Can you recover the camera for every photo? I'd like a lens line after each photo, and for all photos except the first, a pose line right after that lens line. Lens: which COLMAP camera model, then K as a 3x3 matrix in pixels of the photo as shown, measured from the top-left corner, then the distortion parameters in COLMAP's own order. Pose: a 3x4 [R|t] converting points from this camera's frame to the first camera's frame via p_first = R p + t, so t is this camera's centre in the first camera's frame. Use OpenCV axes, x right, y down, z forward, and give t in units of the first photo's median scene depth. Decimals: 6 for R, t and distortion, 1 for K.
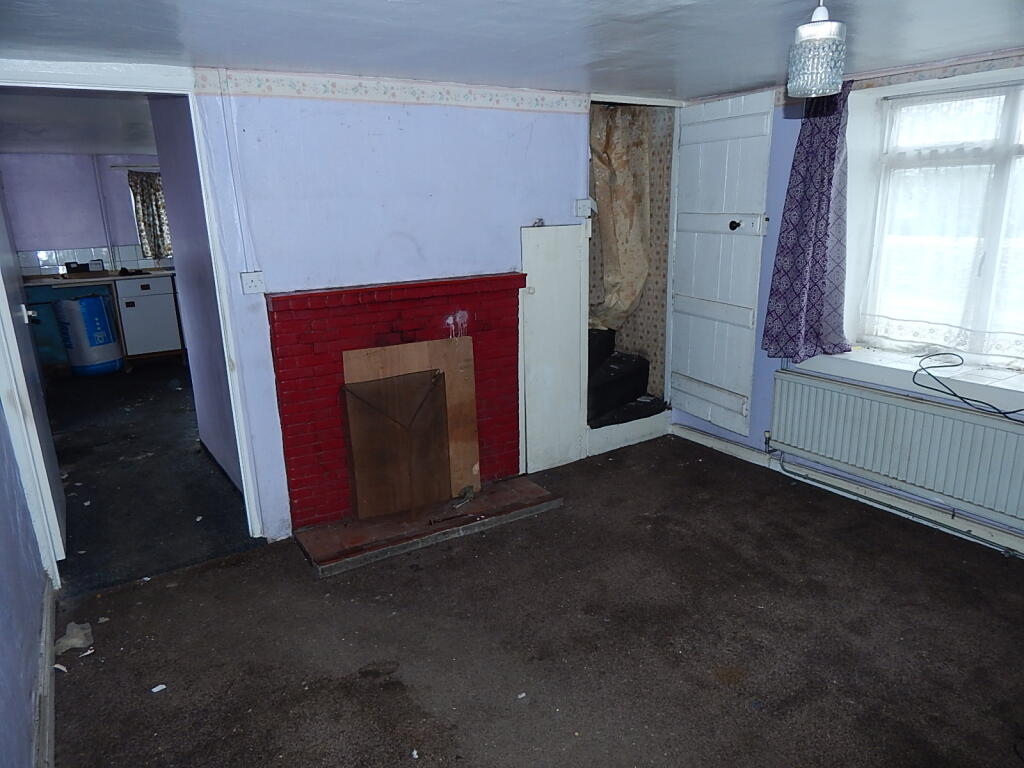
lens RADIAL K [[673.2, 0, 510.9], [0, 673.2, 379.1], [0, 0, 1]] dist [-0.008926, -0.002845]
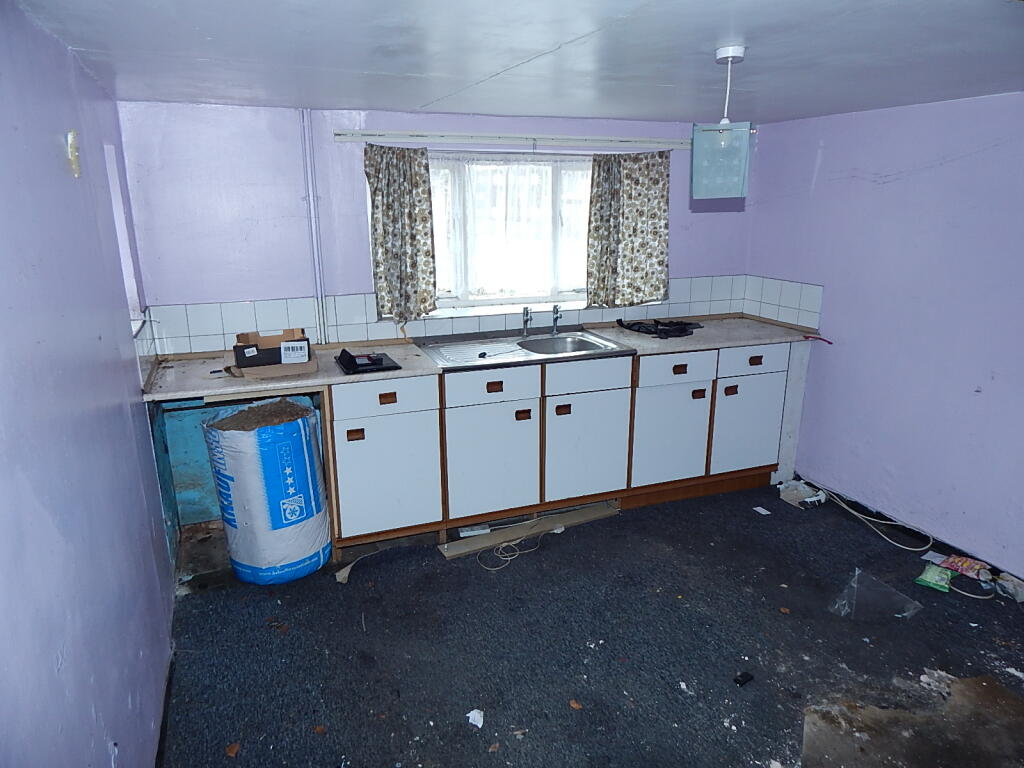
lens RADIAL K [[673.2, 0, 514.7], [0, 673.2, 386.3], [0, 0, 1]] dist [-0.008926, -0.002845]
pose [[0.975052, 0.085376, -0.204903, -0.346033], [-0.079921, 0.996195, 0.034764, -0.159037], [0.207091, -0.017520, 0.978165, 0.535278]]
